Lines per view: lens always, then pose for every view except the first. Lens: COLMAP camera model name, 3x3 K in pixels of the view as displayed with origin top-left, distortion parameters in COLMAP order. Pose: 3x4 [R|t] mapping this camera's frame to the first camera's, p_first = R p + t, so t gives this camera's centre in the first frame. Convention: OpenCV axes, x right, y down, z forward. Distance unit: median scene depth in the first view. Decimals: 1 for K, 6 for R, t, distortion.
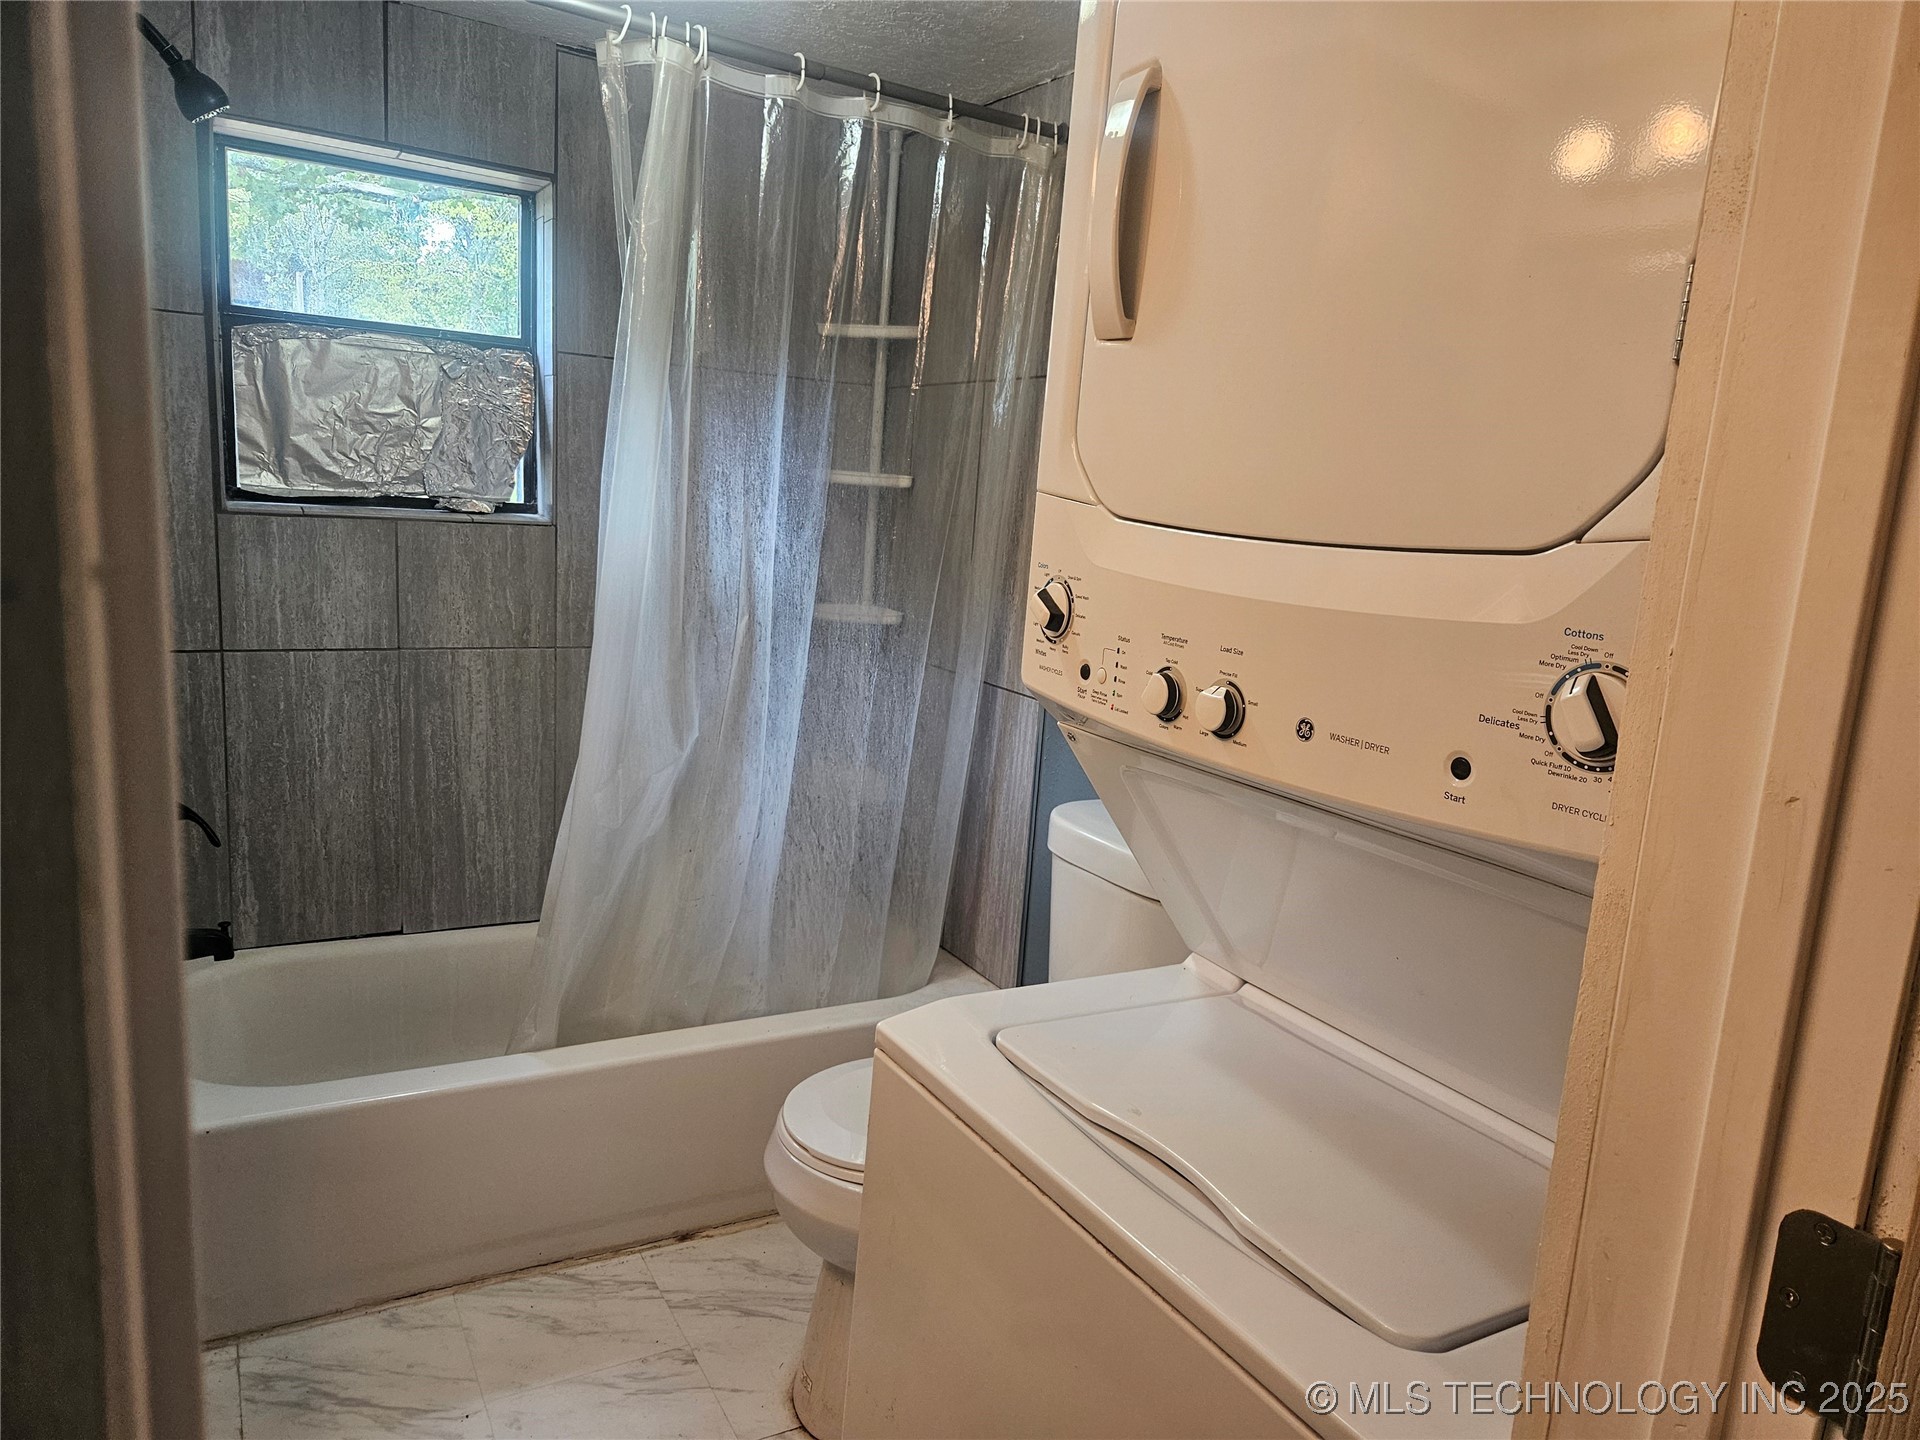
lens RADIAL K [[1296.7, 0, 959.0], [0, 1296.7, 716.0], [0, 0, 1]] dist [0.056880, -0.048058]
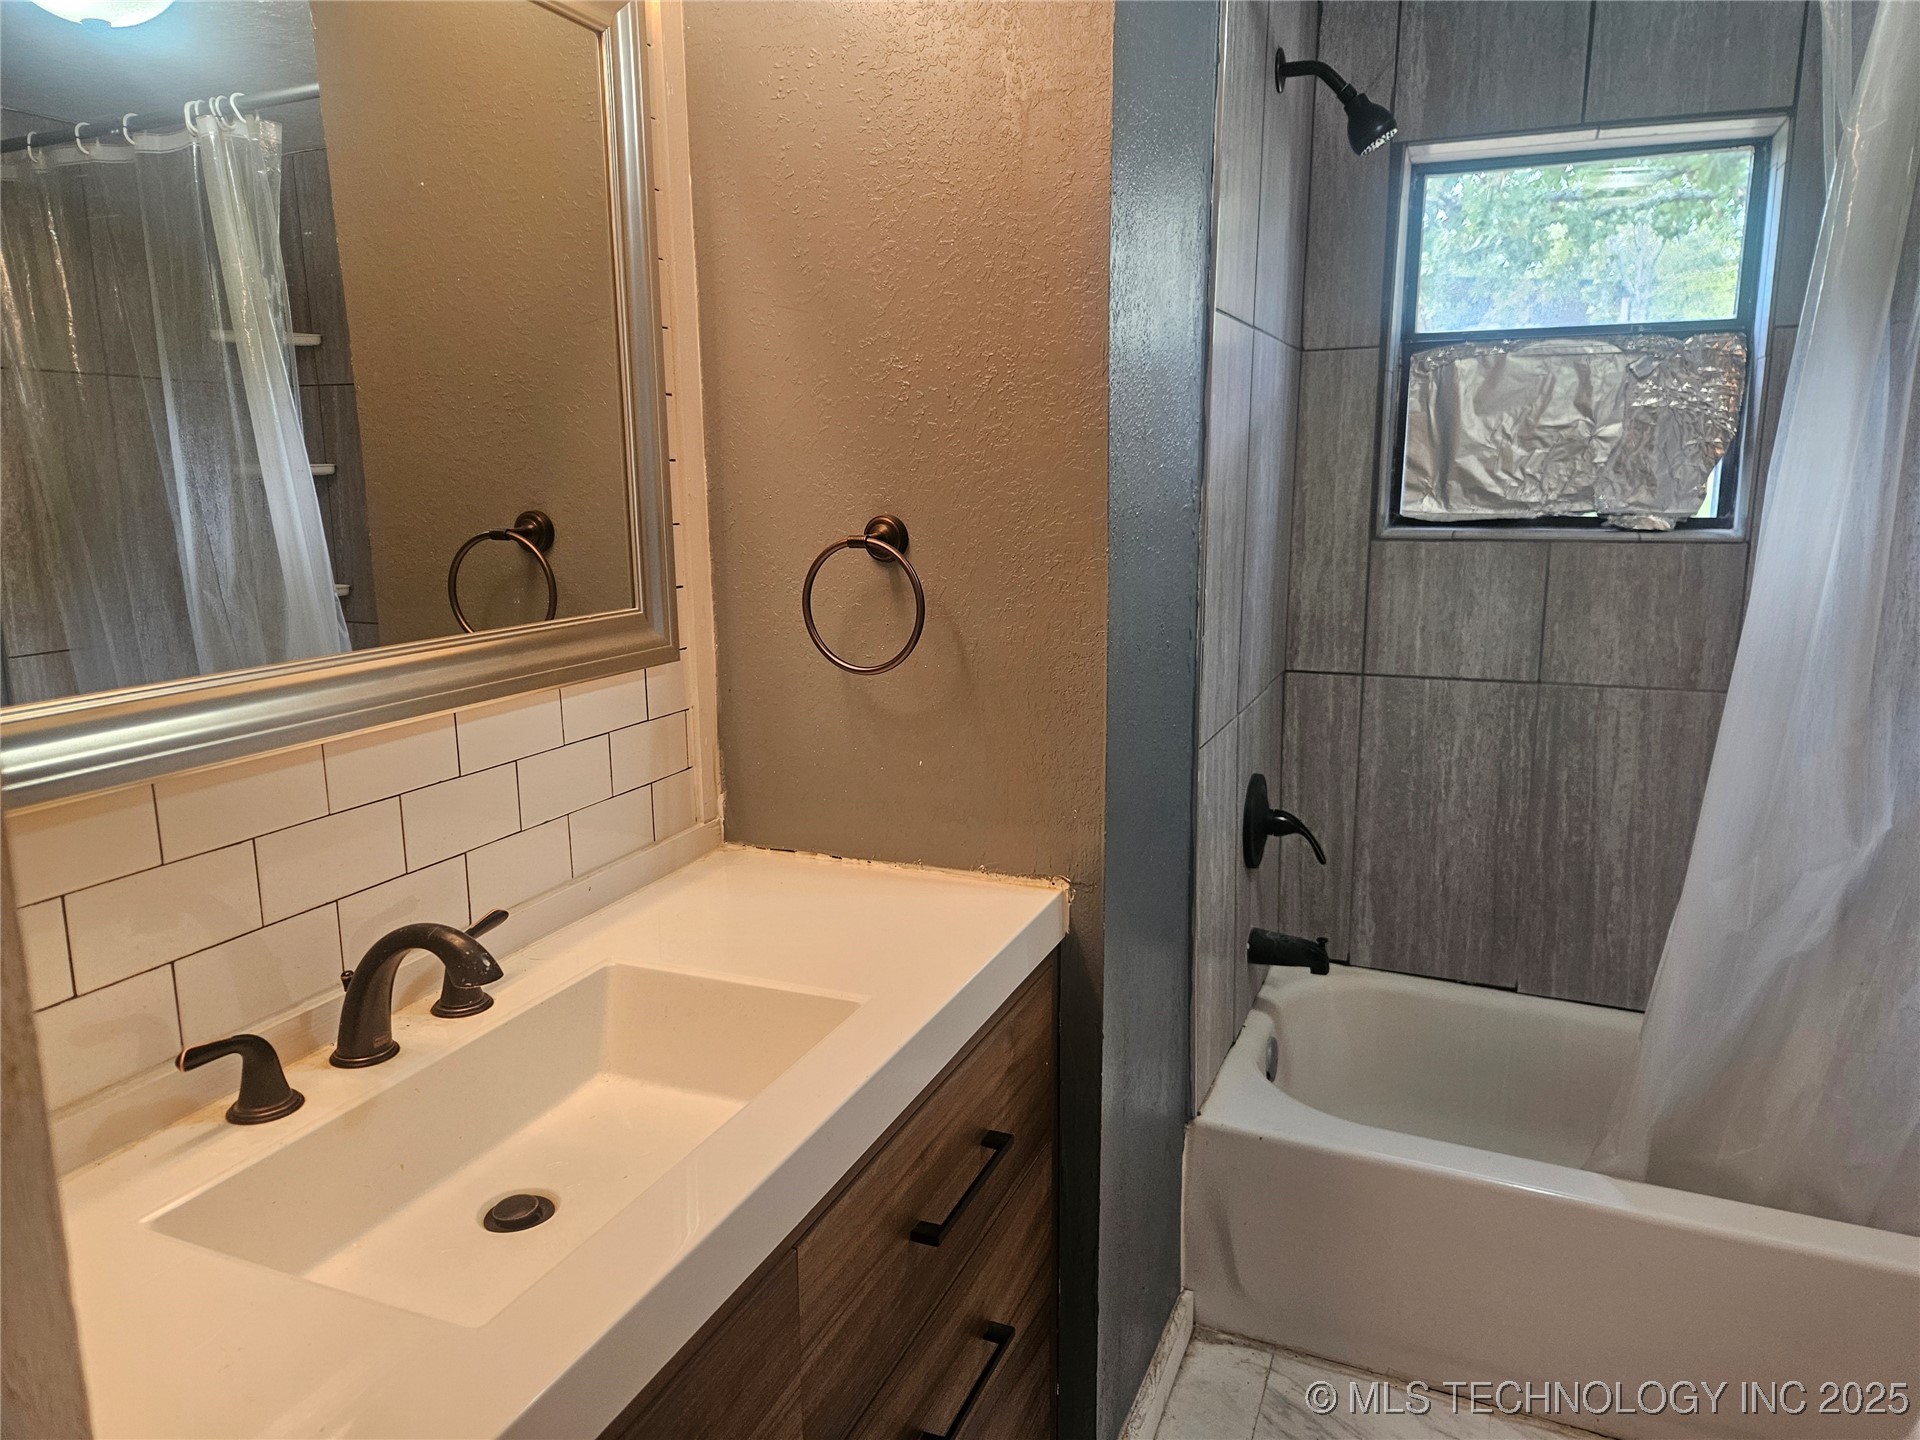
lens RADIAL K [[1296.7, 0, 959.0], [0, 1296.7, 716.0], [0, 0, 1]] dist [0.056880, -0.048058]
pose [[0.602380, 0.082785, -0.793905, 0.054649], [-0.099146, 0.994665, 0.028492, -0.014178], [0.792028, 0.061550, 0.607374, 0.128064]]
